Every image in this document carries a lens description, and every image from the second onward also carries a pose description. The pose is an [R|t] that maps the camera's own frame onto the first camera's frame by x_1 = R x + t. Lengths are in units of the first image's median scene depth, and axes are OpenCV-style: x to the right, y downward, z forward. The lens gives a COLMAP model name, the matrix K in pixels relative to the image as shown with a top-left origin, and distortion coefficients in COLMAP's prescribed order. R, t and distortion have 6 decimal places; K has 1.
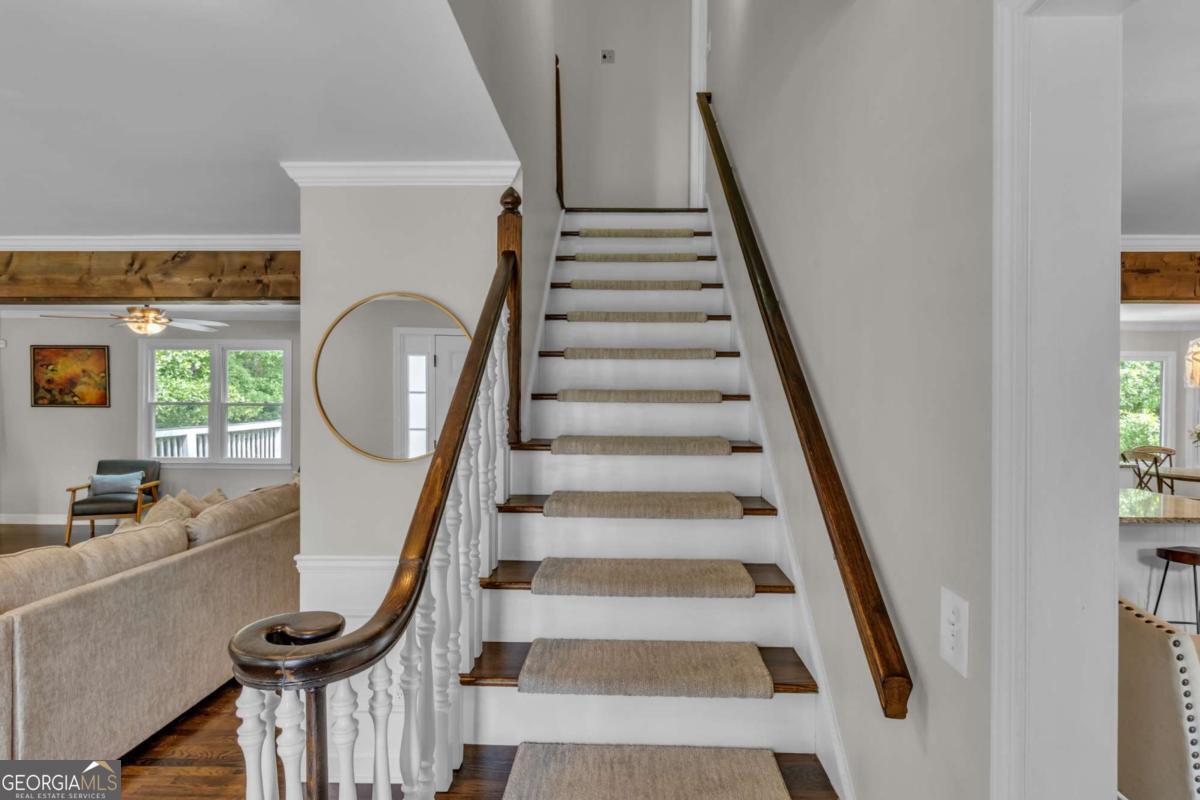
lens RADIAL K [[613.8, 0, 603.9], [0, 613.8, 403.9], [0, 0, 1]] dist [-0.000834, -0.000268]
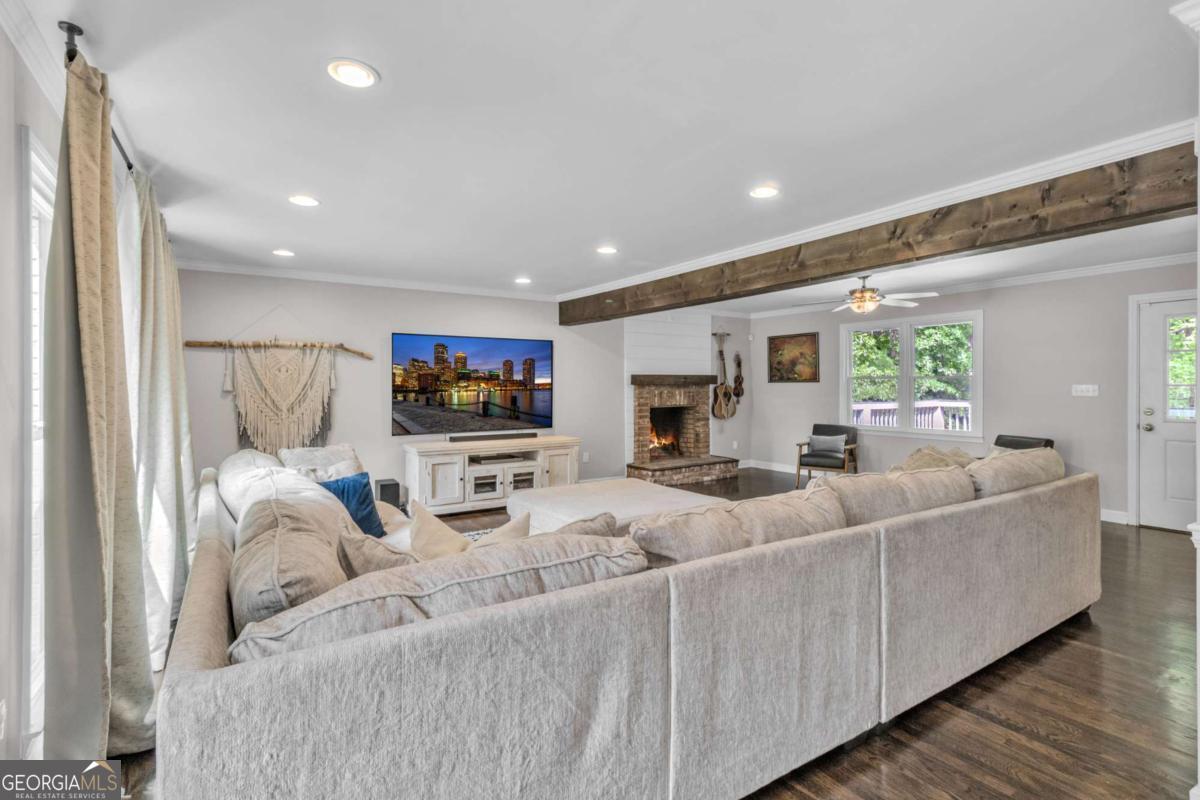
lens RADIAL K [[561.5, 0, 604.8], [0, 561.5, 391.6], [0, 0, 1]] dist [0.001318, 0.000364]
pose [[0.563672, -0.002869, -0.825994, -0.233532], [-0.000689, 0.999992, -0.003944, 0.060734], [0.825998, 0.002792, 0.563666, 0.011540]]
